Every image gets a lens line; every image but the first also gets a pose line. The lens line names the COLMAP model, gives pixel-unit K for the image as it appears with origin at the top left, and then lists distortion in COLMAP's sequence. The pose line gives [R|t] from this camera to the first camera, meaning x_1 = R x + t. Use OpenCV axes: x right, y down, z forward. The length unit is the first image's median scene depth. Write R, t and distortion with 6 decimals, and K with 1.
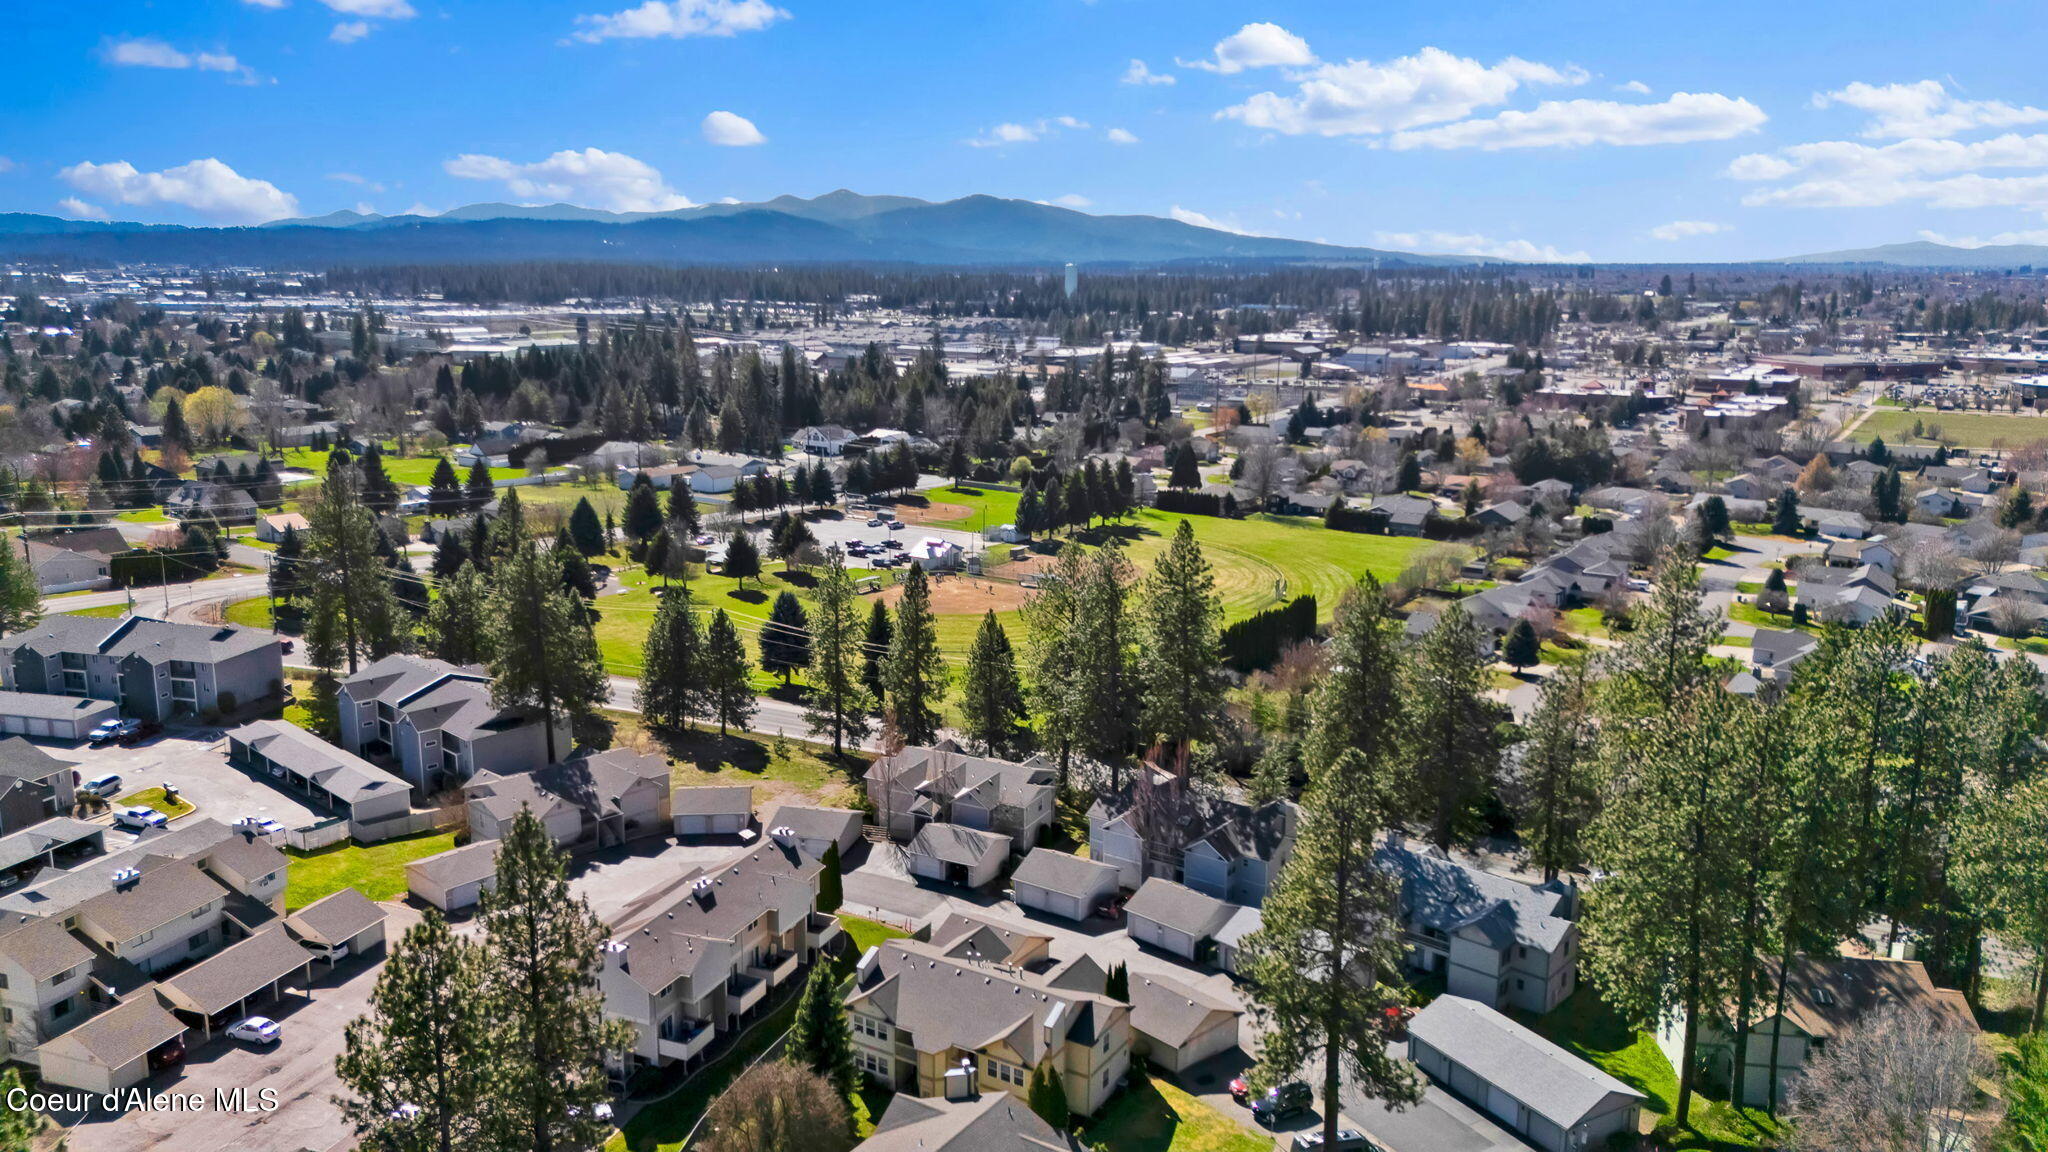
lens RADIAL K [[1607.5, 0, 1024.0], [0, 1607.5, 576.0], [0, 0, 1]] dist [0.110732, -0.196652]
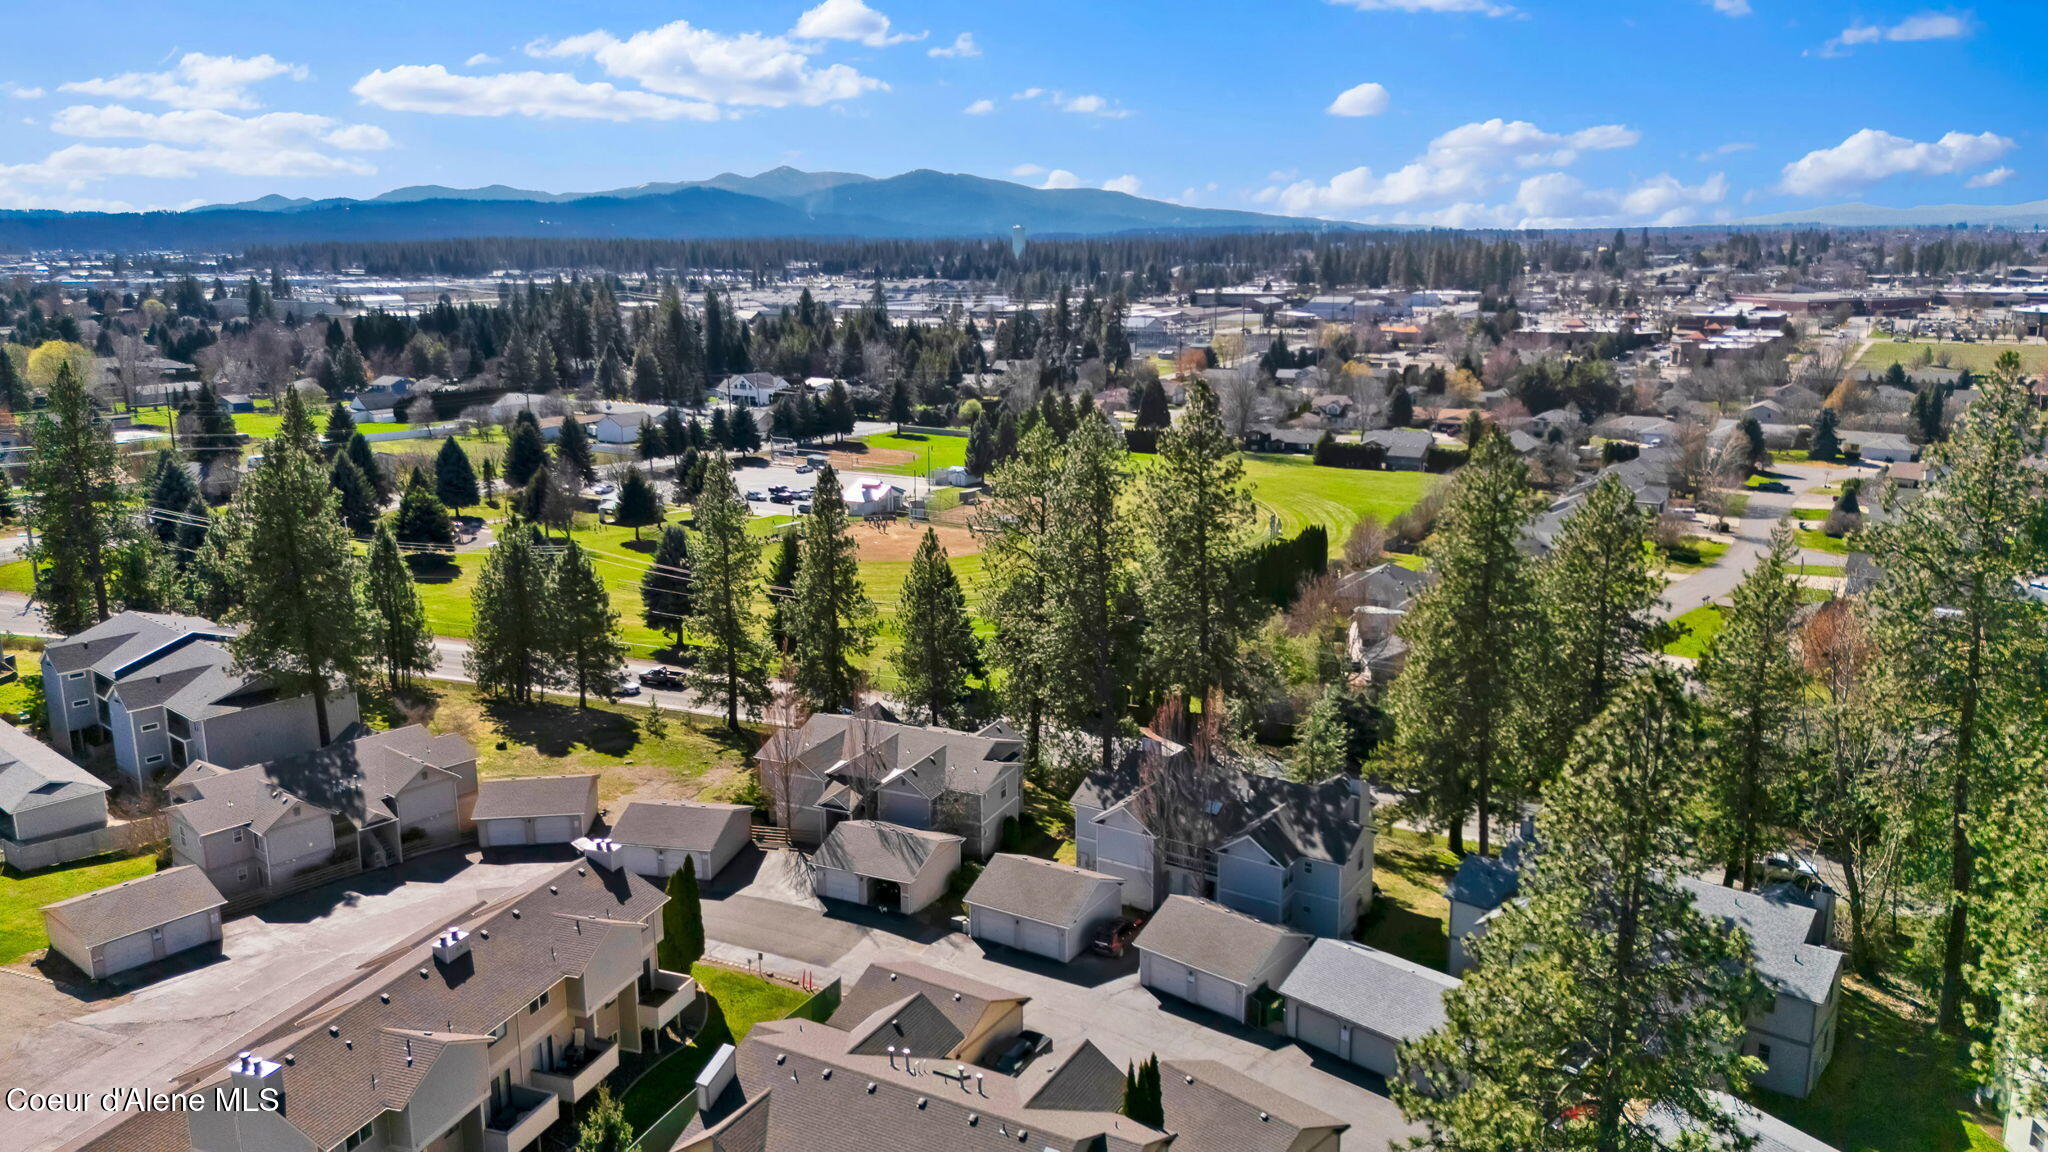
lens RADIAL K [[1607.5, 0, 1024.0], [0, 1607.5, 576.0], [0, 0, 1]] dist [0.110732, -0.196652]
pose [[0.999312, -0.024152, 0.028158, 0.000664], [0.023771, 0.999622, 0.013791, 0.018266], [-0.028481, -0.013112, 0.999508, 0.138697]]
